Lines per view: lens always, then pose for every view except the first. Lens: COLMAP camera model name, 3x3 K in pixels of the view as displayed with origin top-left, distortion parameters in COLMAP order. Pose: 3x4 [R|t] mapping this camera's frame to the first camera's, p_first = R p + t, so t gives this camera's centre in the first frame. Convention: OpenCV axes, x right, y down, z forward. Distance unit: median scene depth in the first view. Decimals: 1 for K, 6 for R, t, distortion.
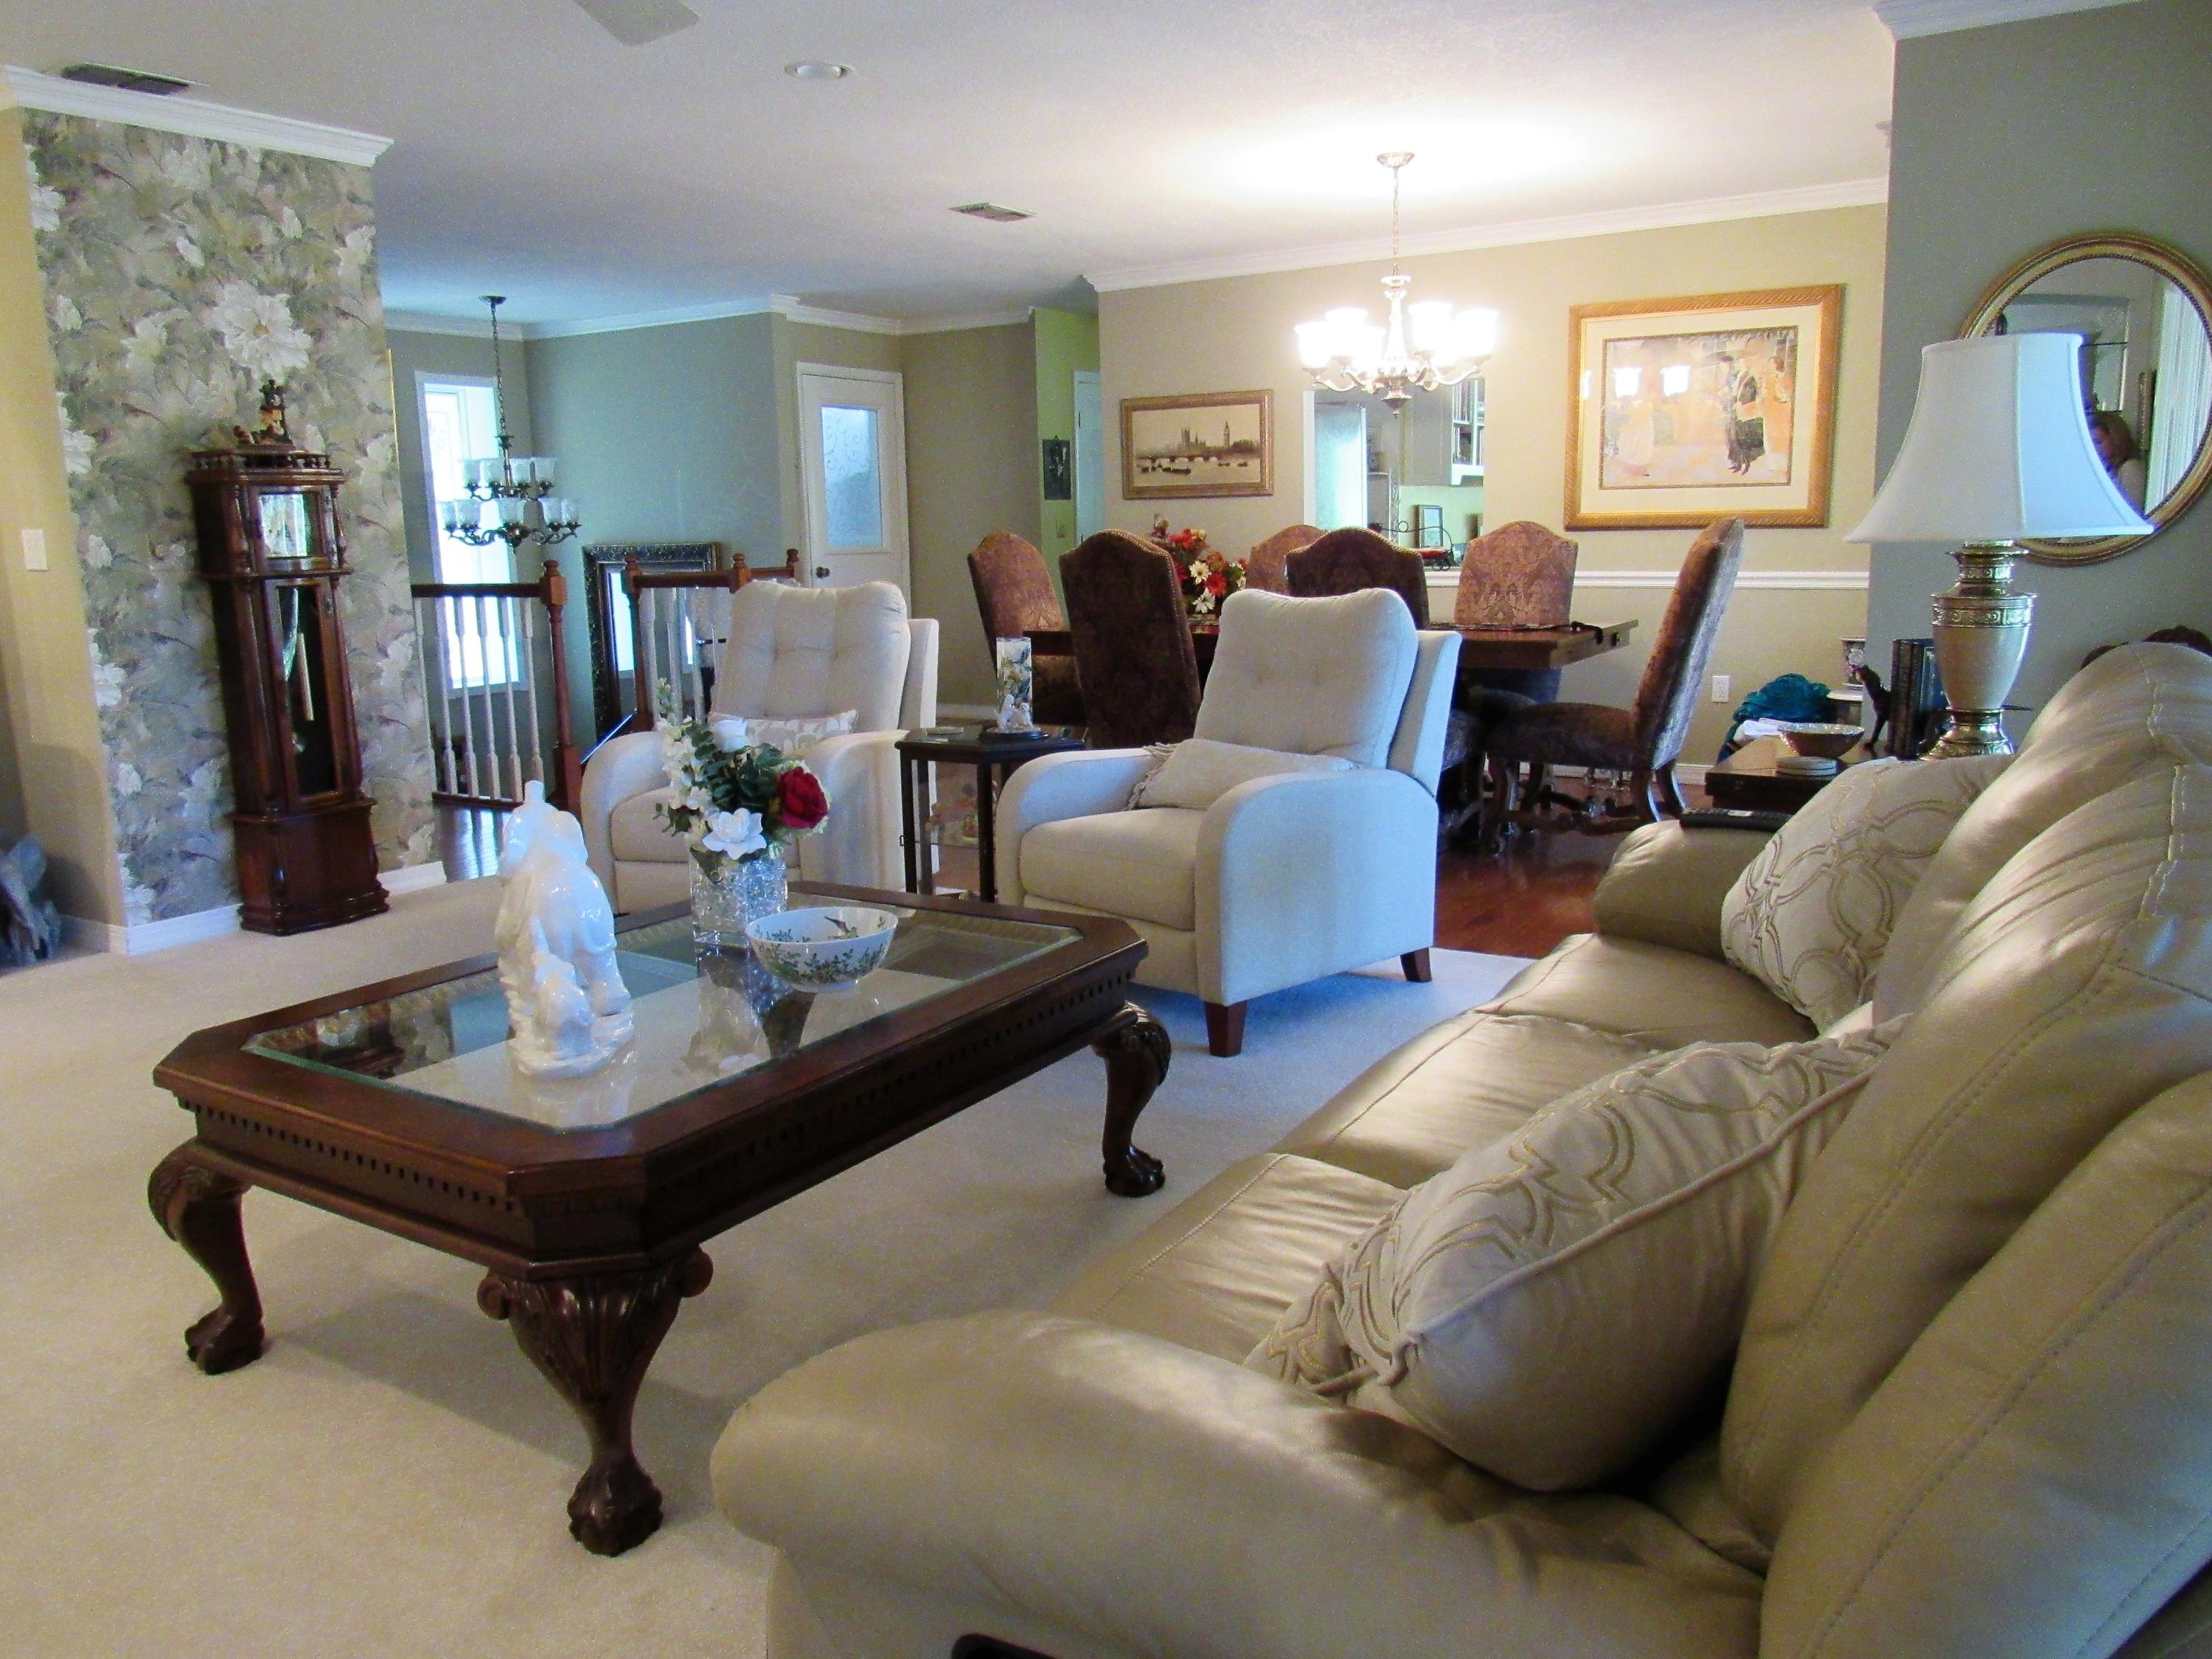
lens RADIAL K [[1617.7, 0, 1097.9], [0, 1617.7, 825.2], [0, 0, 1]] dist [-0.016976, -0.005214]
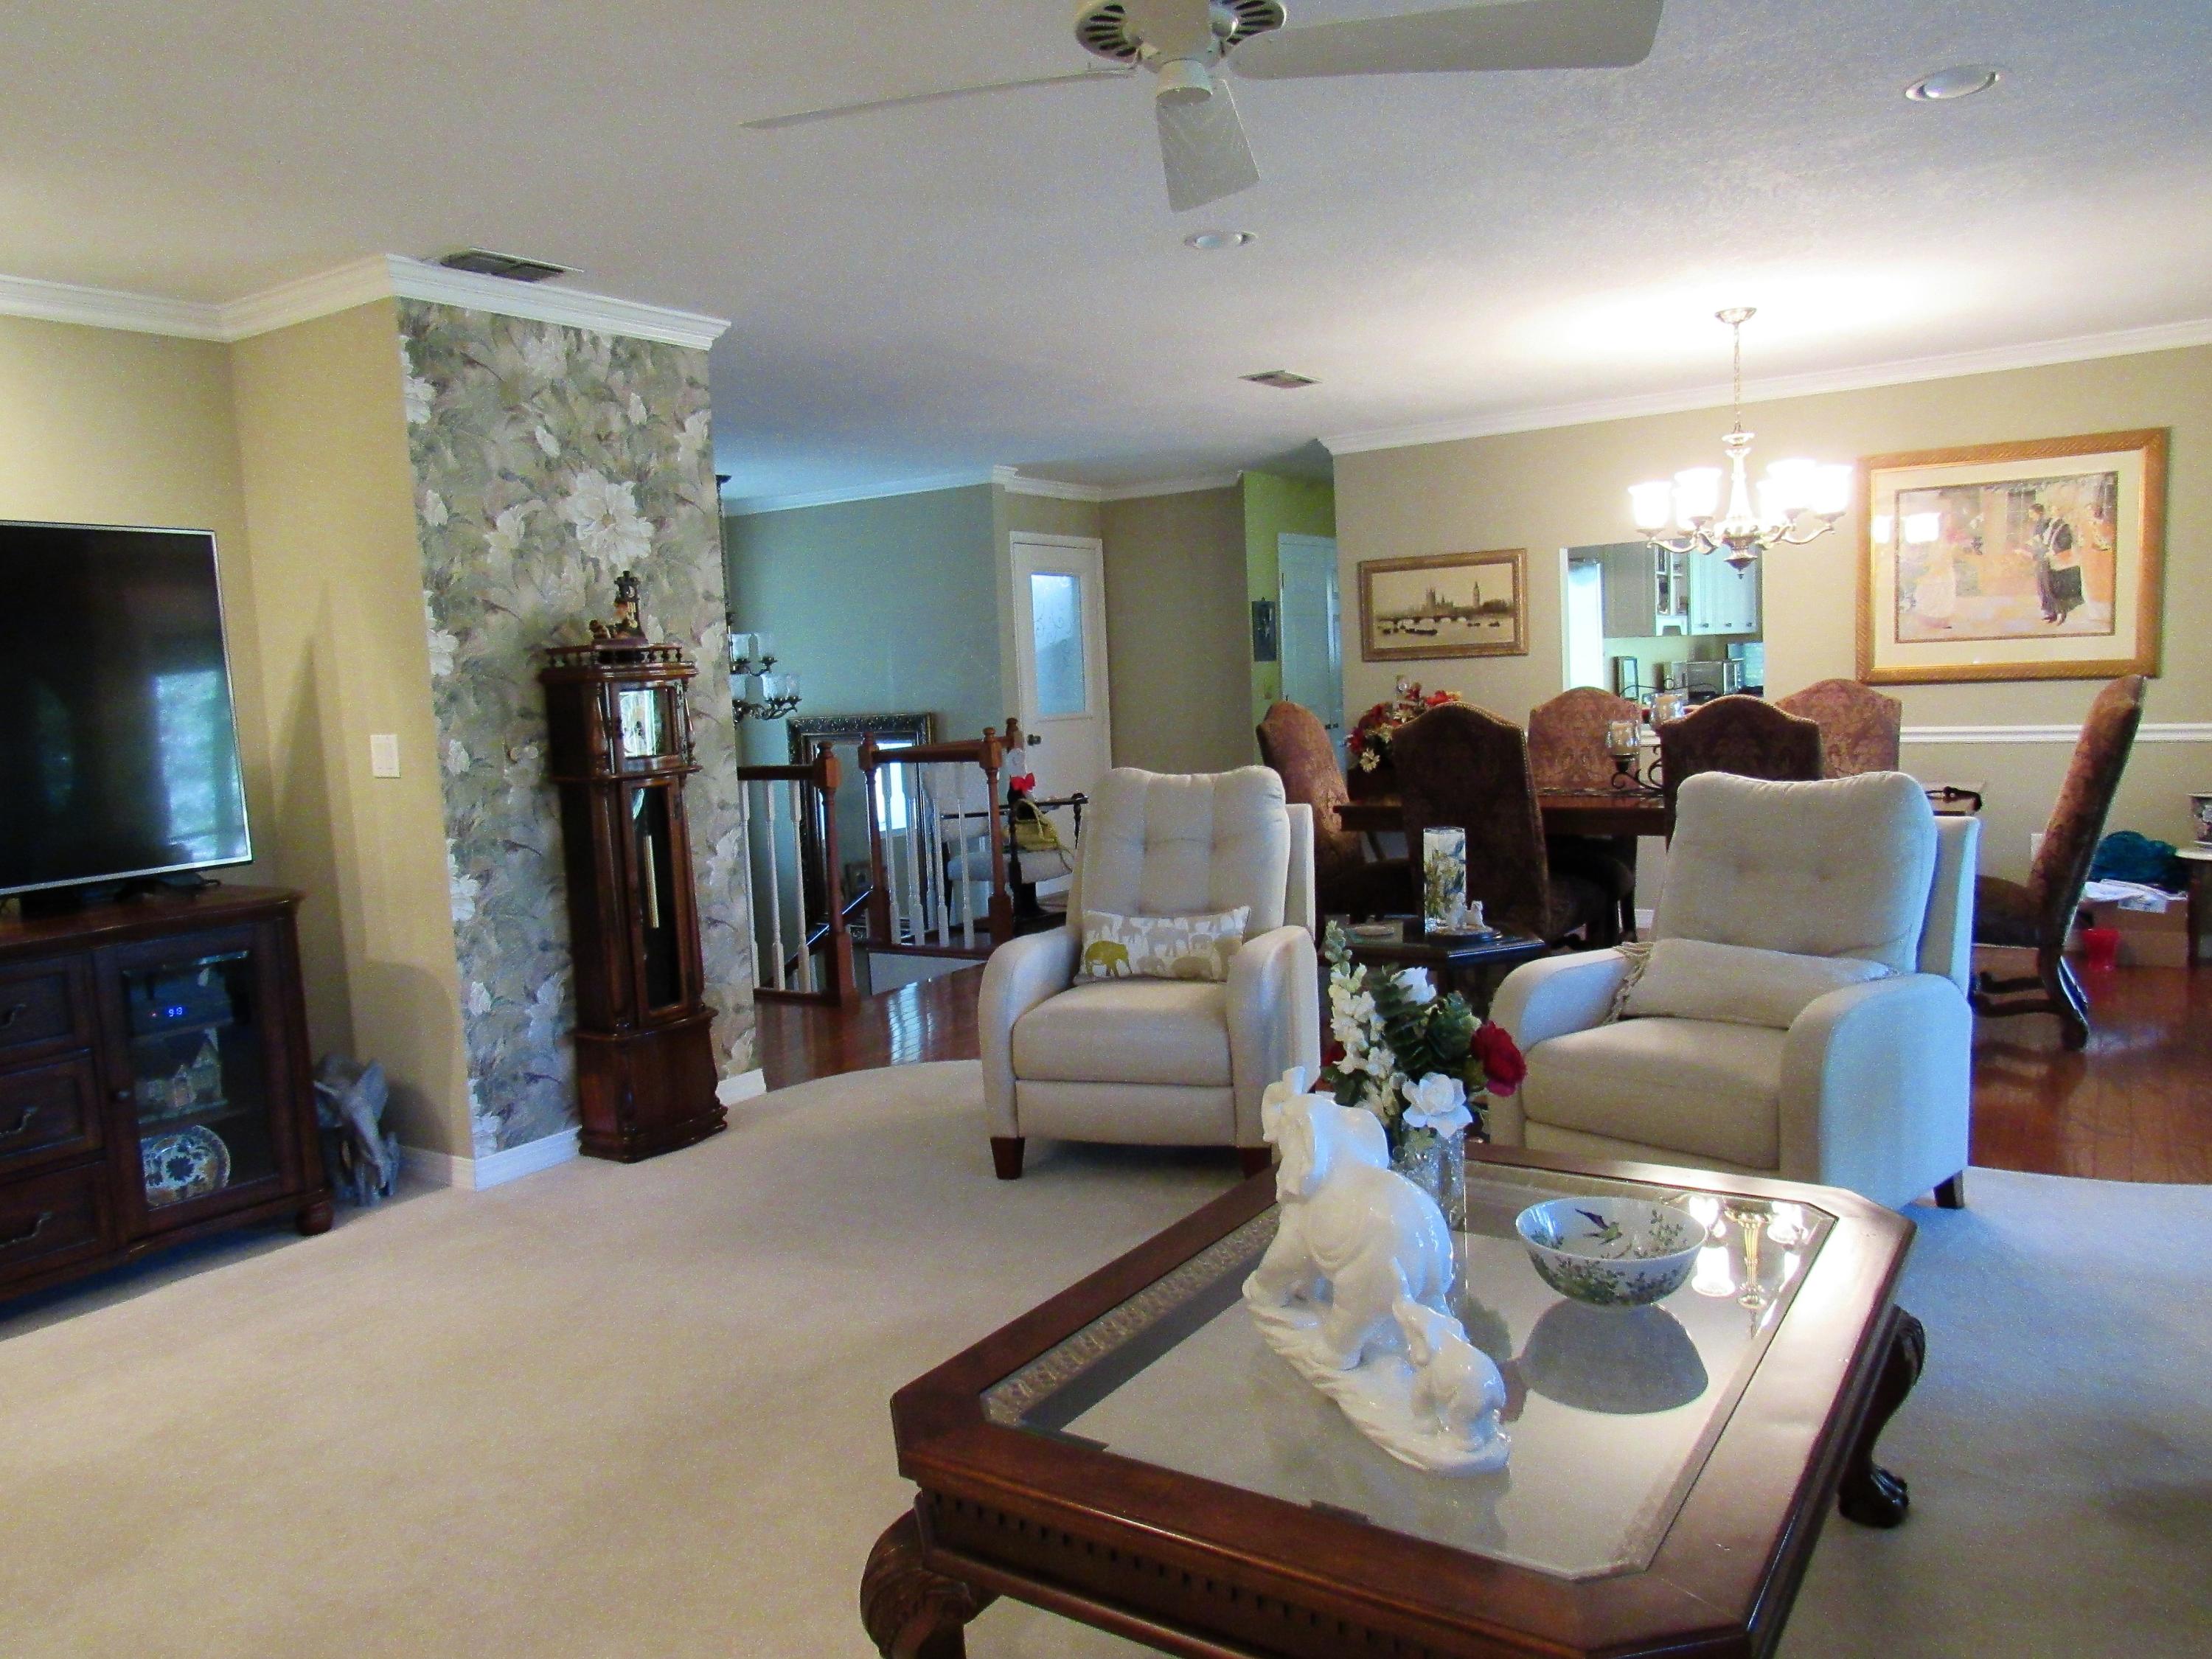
lens RADIAL K [[1583.2, 0, 1106.0], [0, 1583.2, 829.5], [0, 0, 1]] dist [-0.019503, 0.009789]
pose [[0.999496, -0.021670, -0.023192, -0.208837], [0.019658, 0.996297, -0.083699, -0.040678], [0.024920, 0.083201, 0.996221, 0.088443]]
